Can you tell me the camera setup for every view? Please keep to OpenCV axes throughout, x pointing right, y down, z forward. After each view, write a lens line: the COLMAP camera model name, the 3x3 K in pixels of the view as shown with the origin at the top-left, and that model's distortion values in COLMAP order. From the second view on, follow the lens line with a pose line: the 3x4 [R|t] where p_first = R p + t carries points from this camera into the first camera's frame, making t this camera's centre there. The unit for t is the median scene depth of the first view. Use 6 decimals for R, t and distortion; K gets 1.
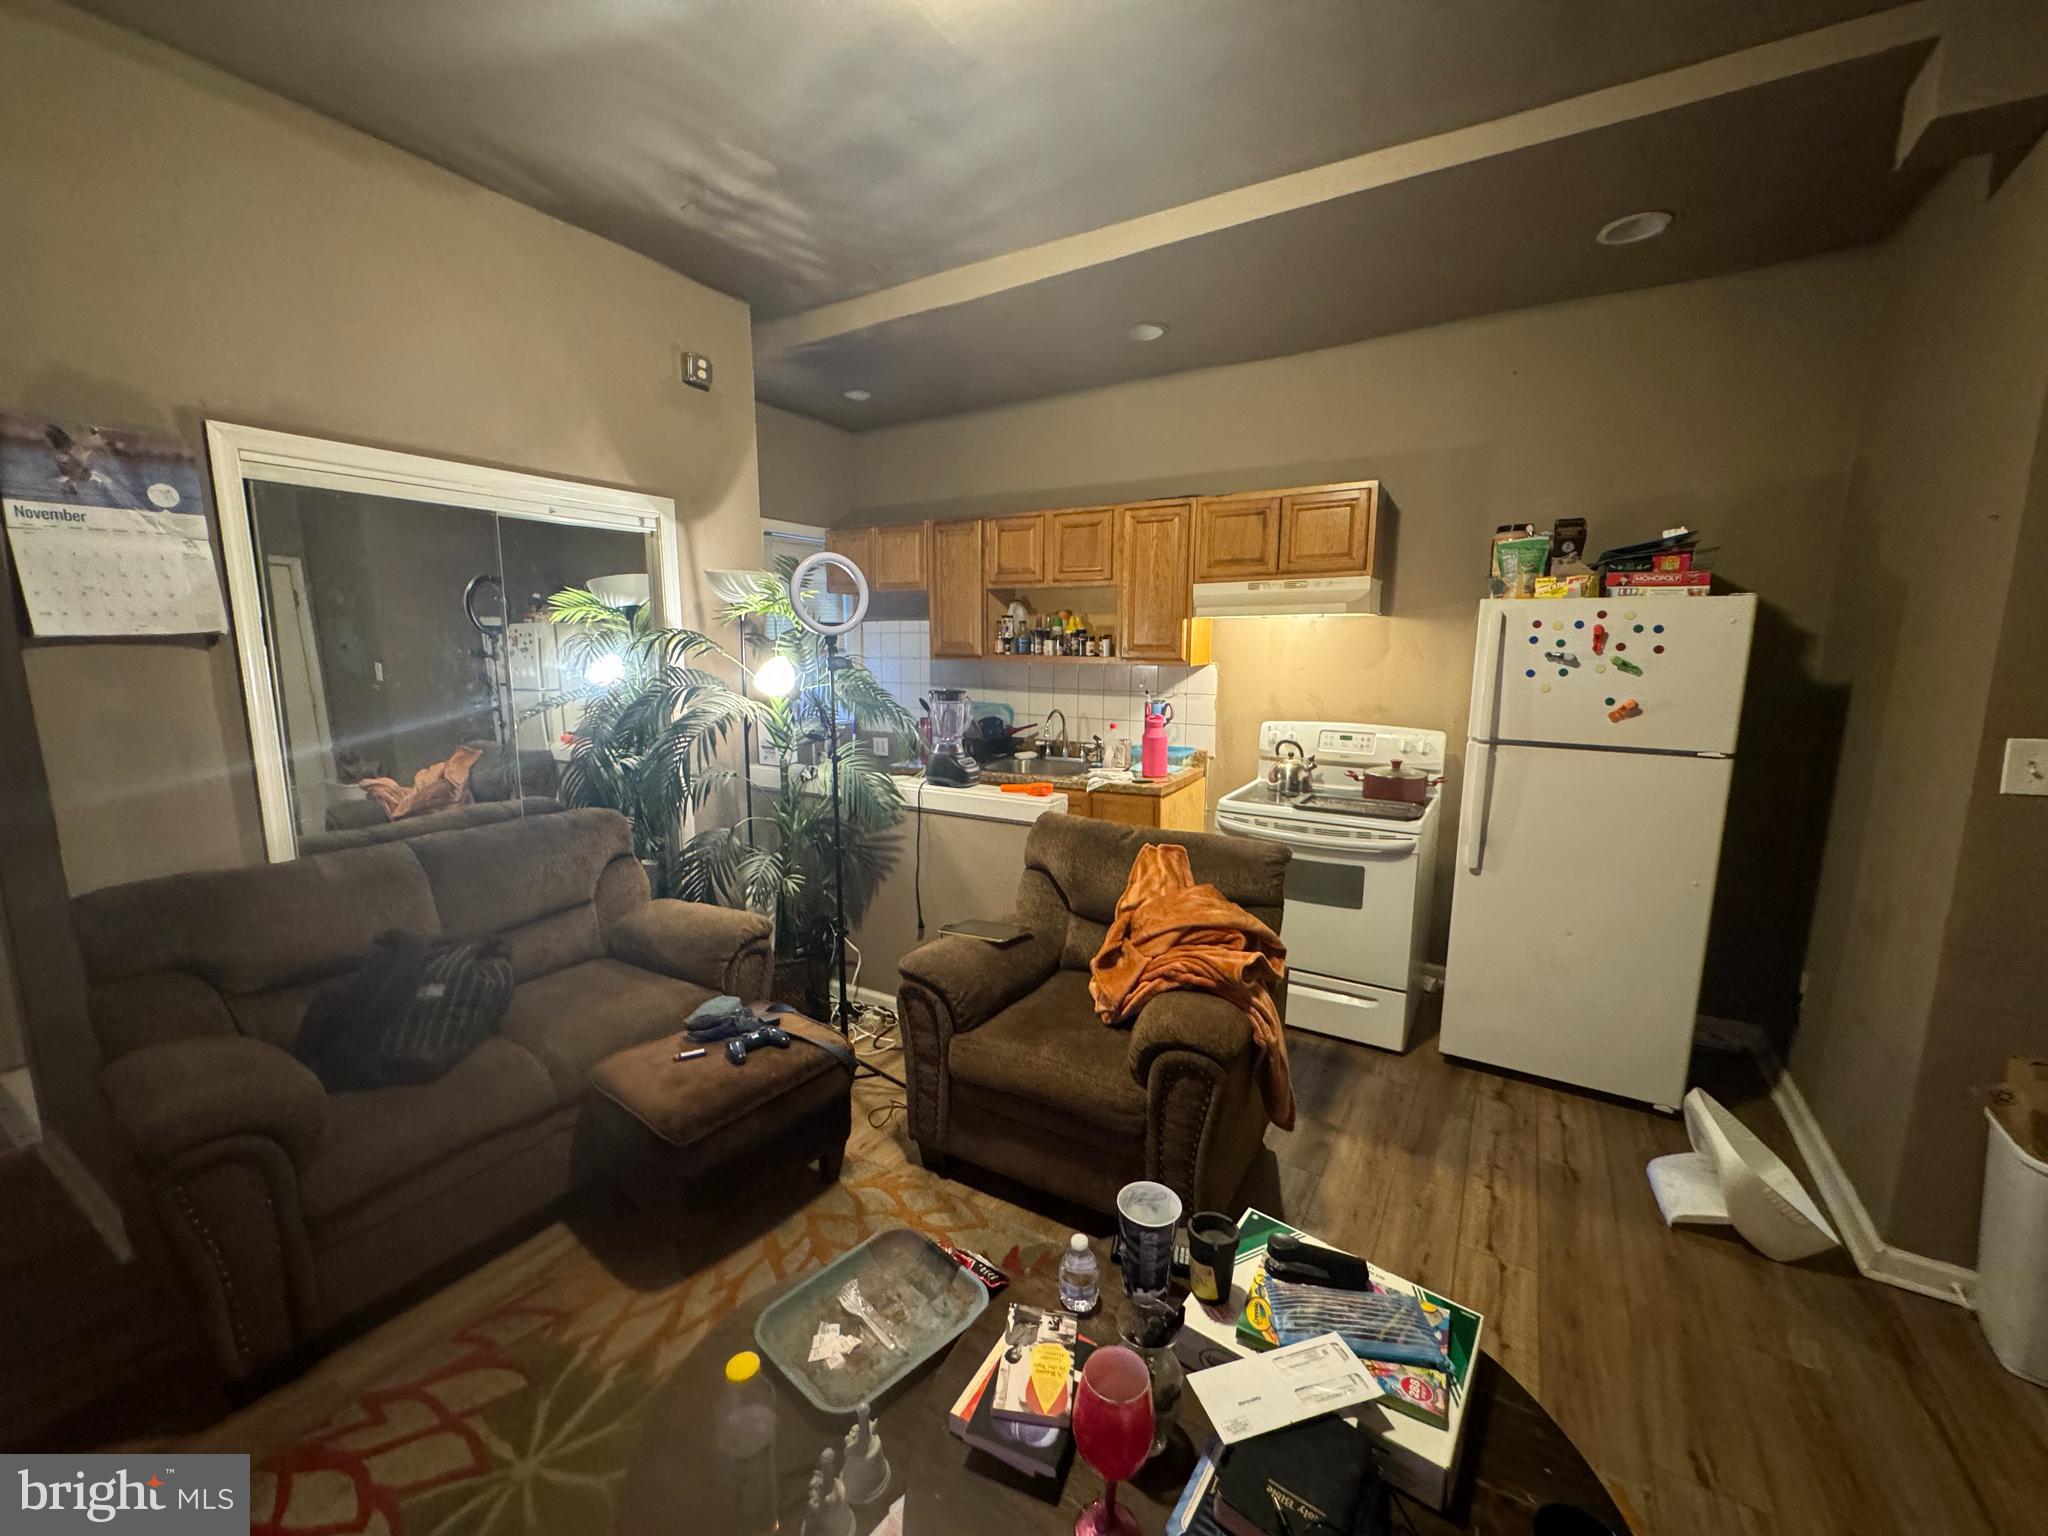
lens RADIAL K [[818.3, 0, 1022.1], [0, 818.3, 771.7], [0, 0, 1]] dist [-0.001455, -0.000387]
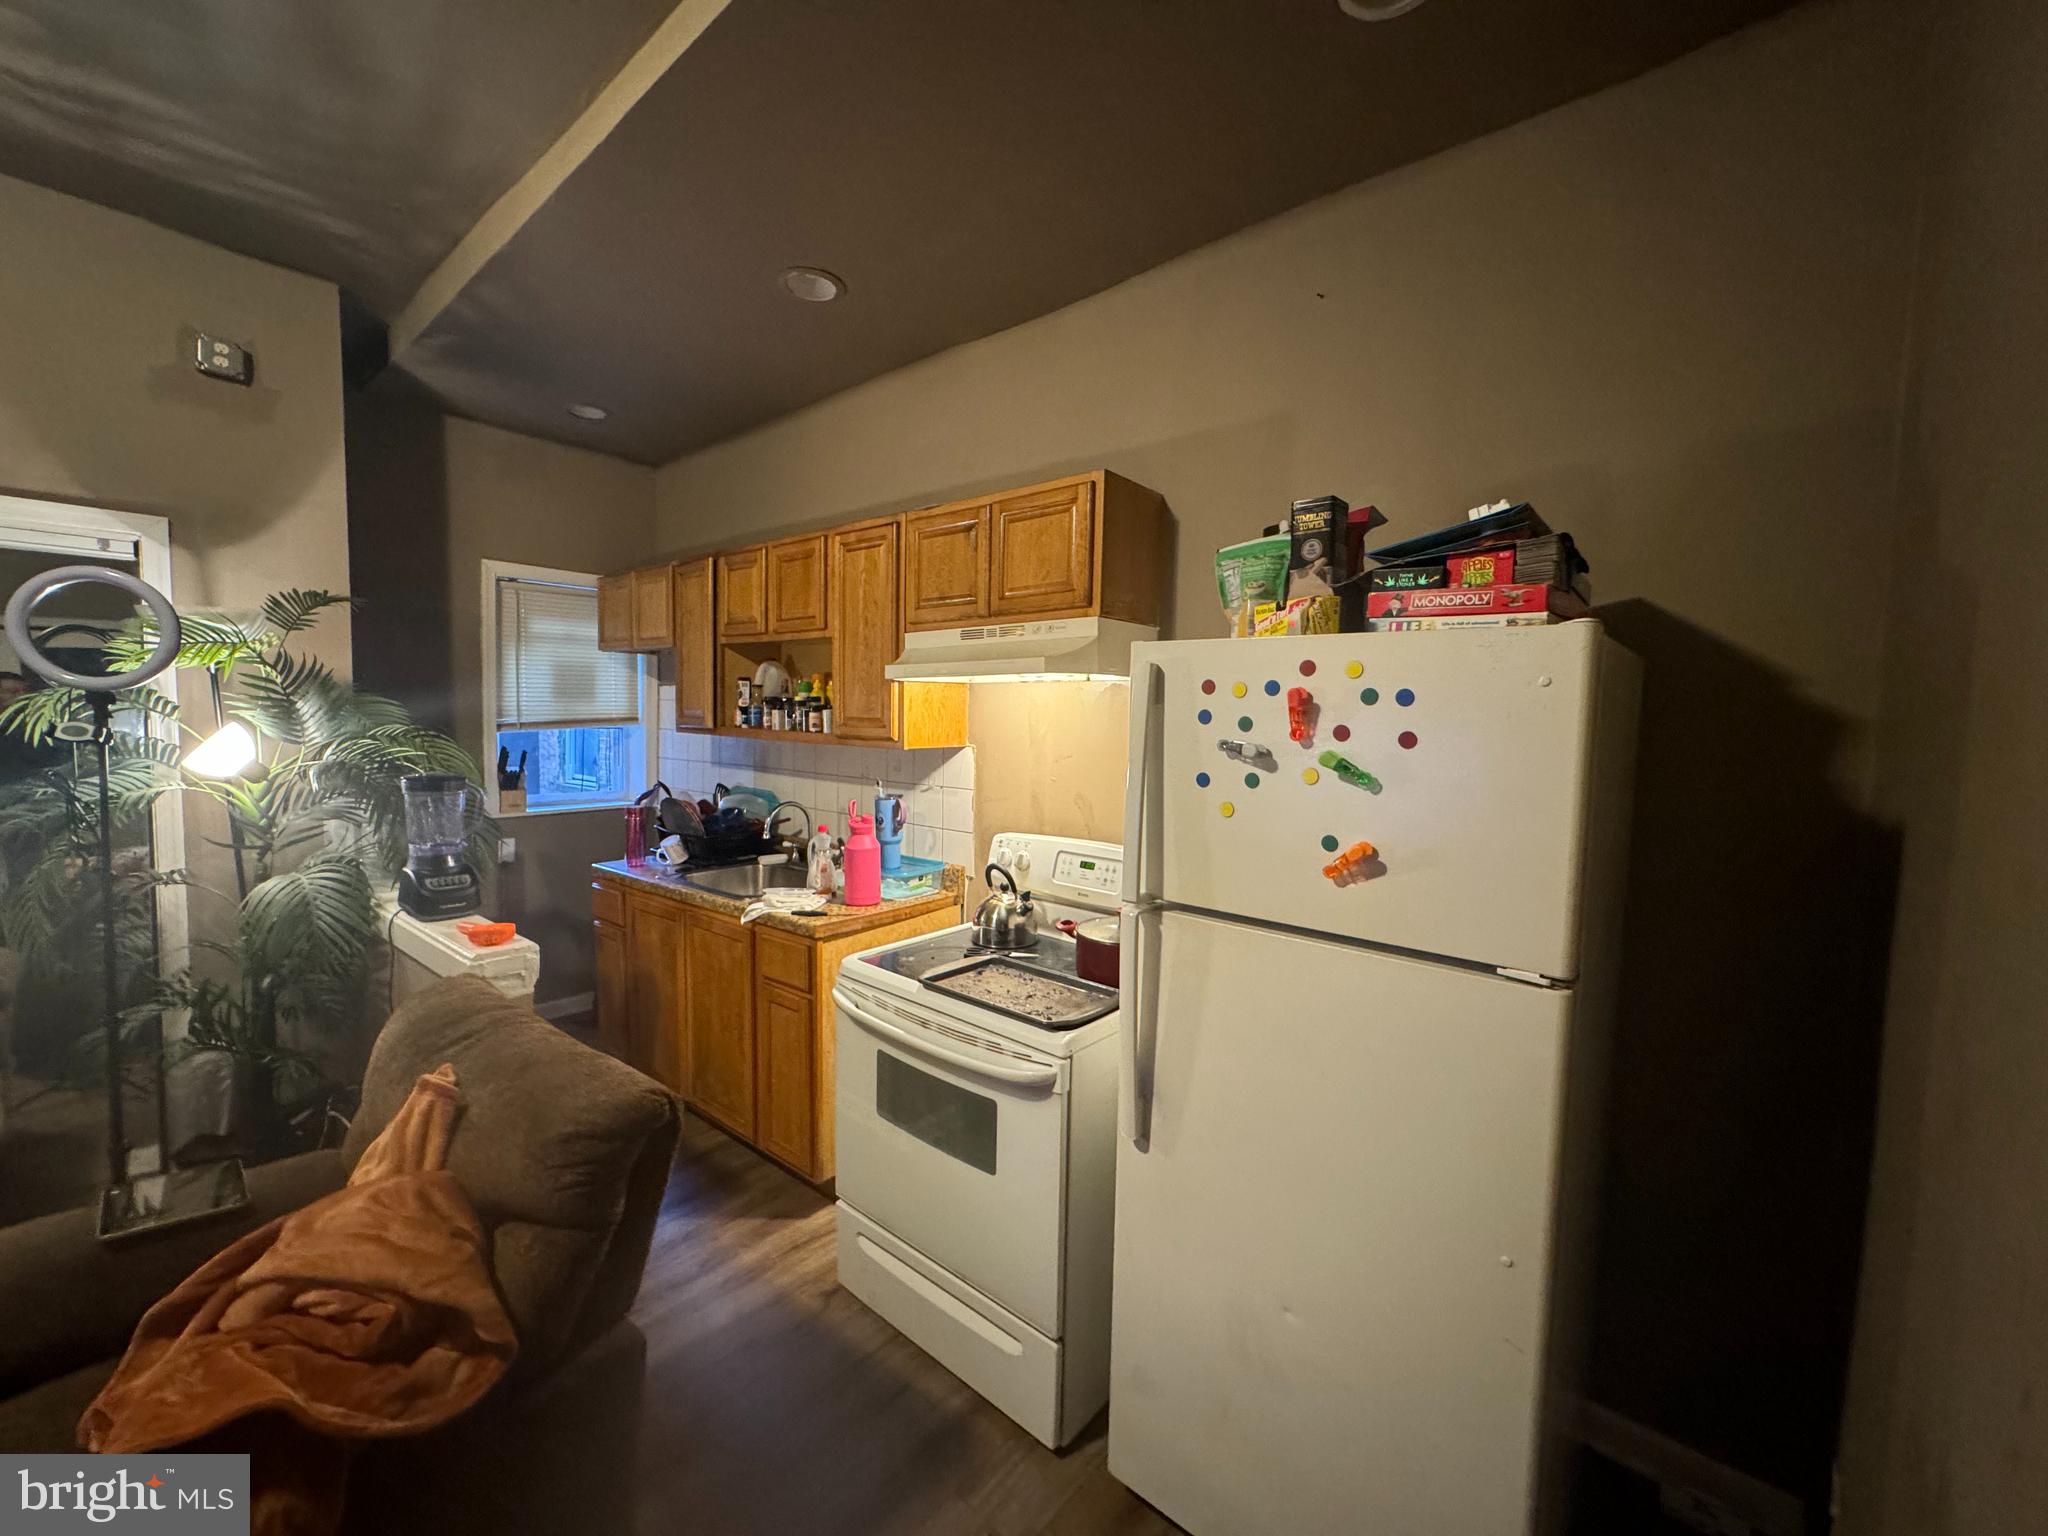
lens RADIAL K [[818.3, 0, 1026.6], [0, 818.3, 769.1], [0, 0, 1]] dist [-0.001455, -0.000387]
pose [[0.987106, 0.027720, -0.157648, 0.496227], [-0.042410, 0.994984, -0.090600, -0.062485], [0.154346, 0.096118, 0.983331, 0.390355]]
